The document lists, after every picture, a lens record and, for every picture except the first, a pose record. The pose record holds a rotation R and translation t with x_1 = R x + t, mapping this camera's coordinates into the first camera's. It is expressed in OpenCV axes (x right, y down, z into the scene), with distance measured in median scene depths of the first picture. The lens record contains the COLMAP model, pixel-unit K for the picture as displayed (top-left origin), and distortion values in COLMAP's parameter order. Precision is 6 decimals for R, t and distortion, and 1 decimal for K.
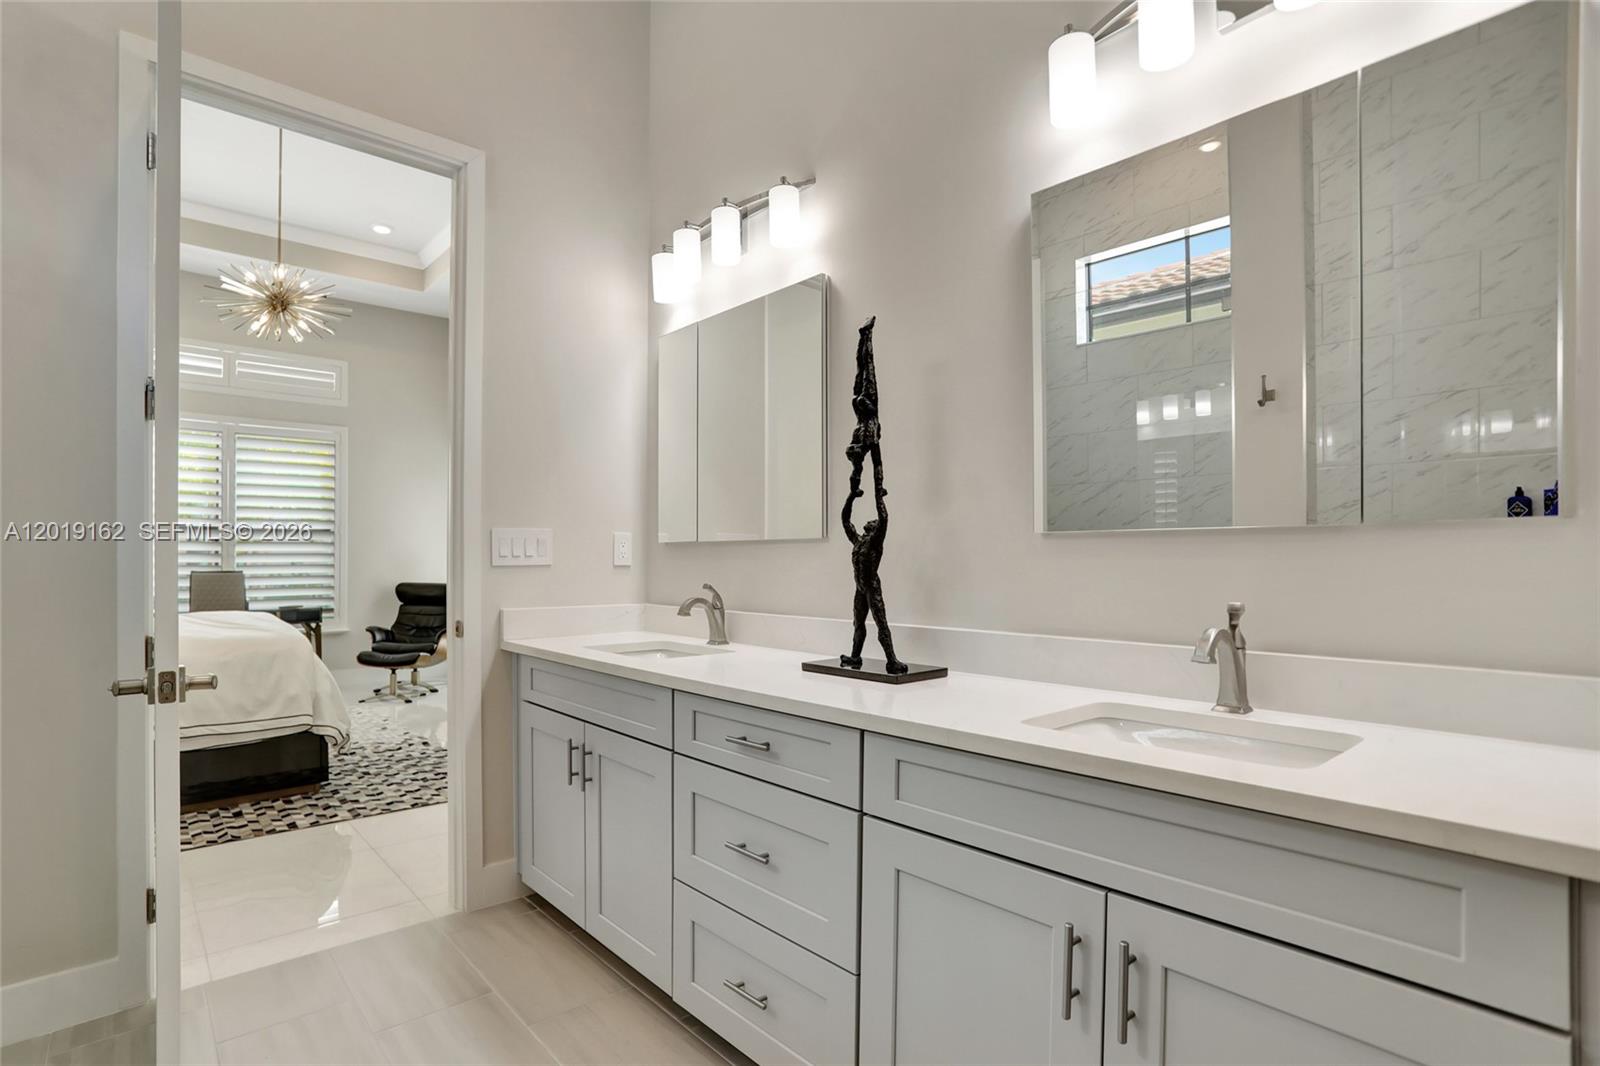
lens RADIAL K [[782.3, 0, 783.7], [0, 782.3, 555.4], [0, 0, 1]] dist [-0.051550, 0.016923]
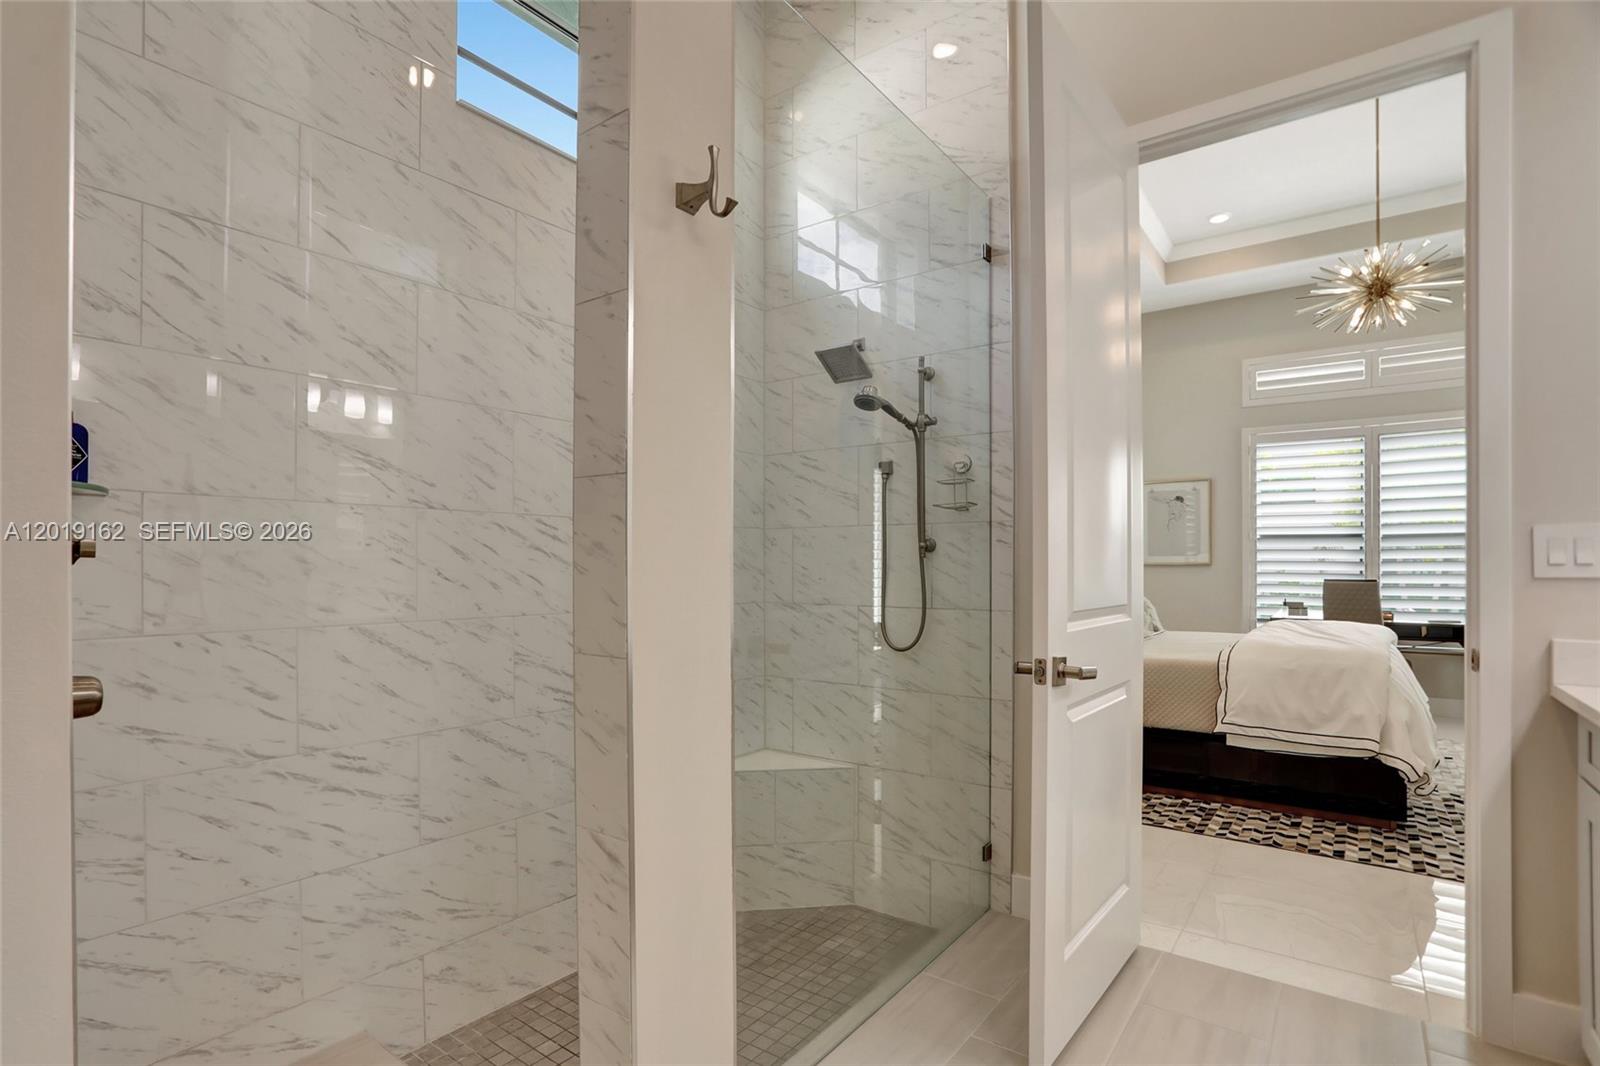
lens RADIAL K [[782.3, 0, 748.8], [0, 782.3, 559.5], [0, 0, 1]] dist [-0.051550, 0.016923]
pose [[0.172283, -0.007598, -0.985018, 0.134182], [0.003015, 0.999970, -0.007186, -0.000616], [0.985043, -0.001732, 0.172301, 0.121445]]
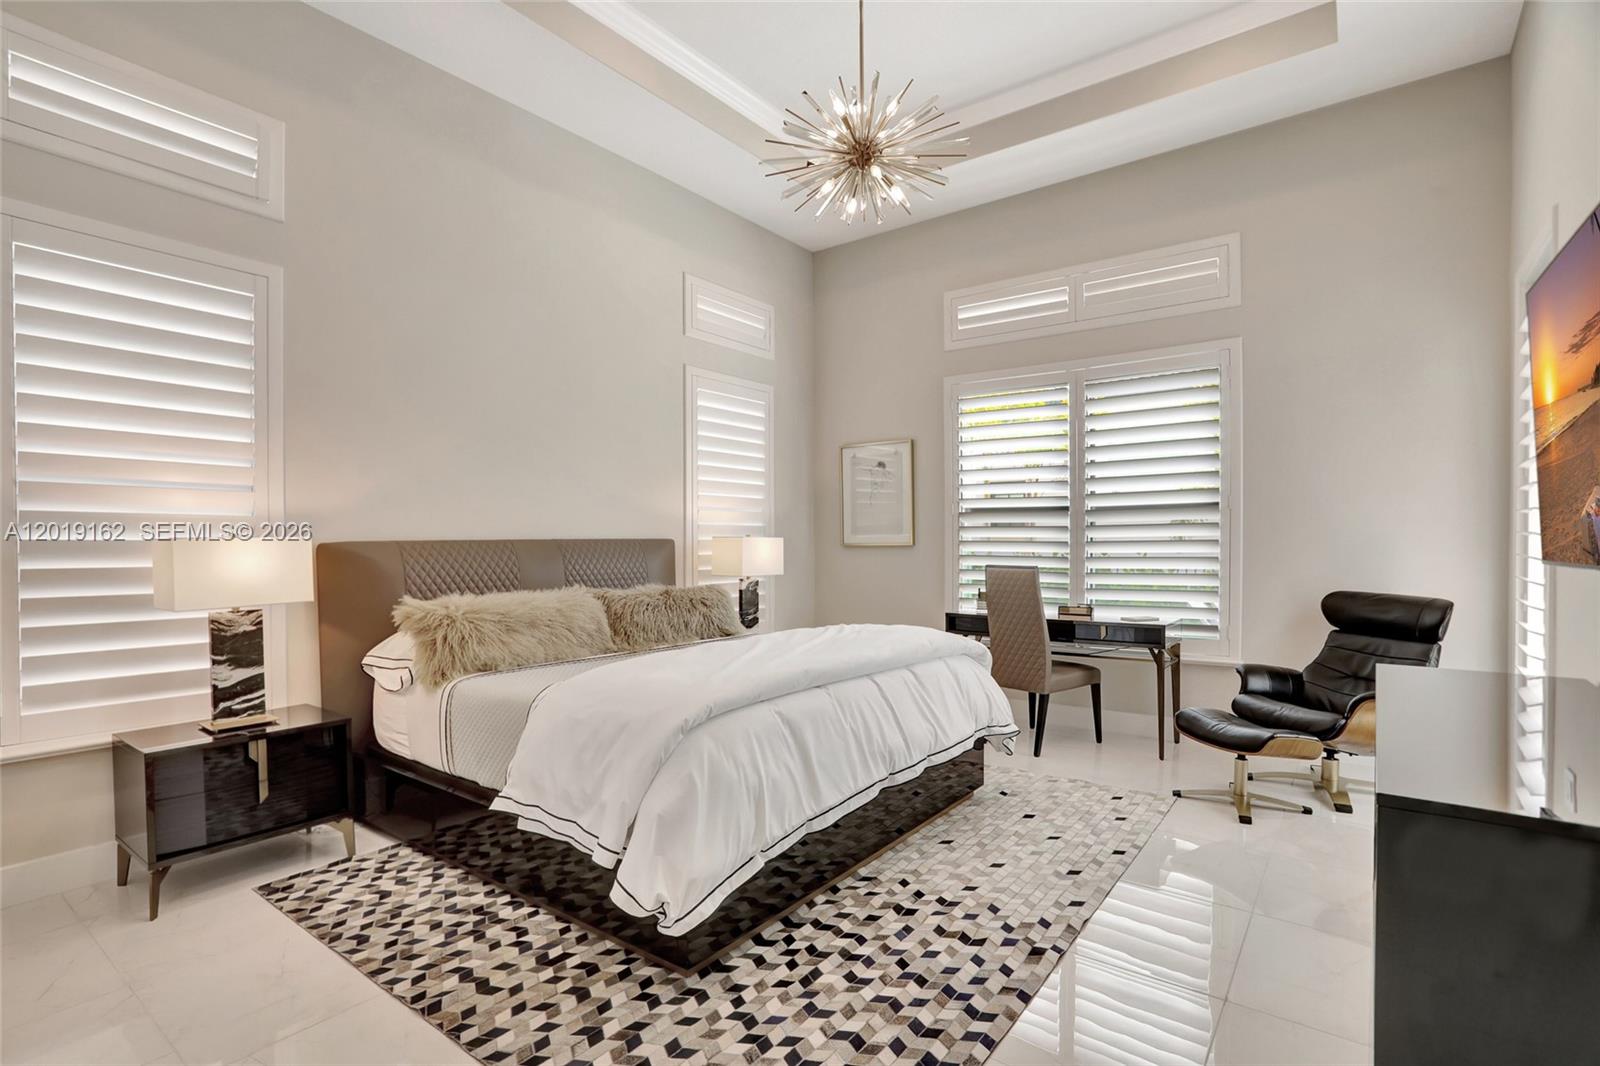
lens RADIAL K [[782.3, 0, 770.4], [0, 782.3, 539.9], [0, 0, 1]] dist [-0.051550, 0.016923]
pose [[0.177508, -0.000590, -0.984119, -0.045028], [0.008667, 0.999962, 0.000964, -0.012243], [0.984081, -0.008700, 0.177506, 1.012073]]
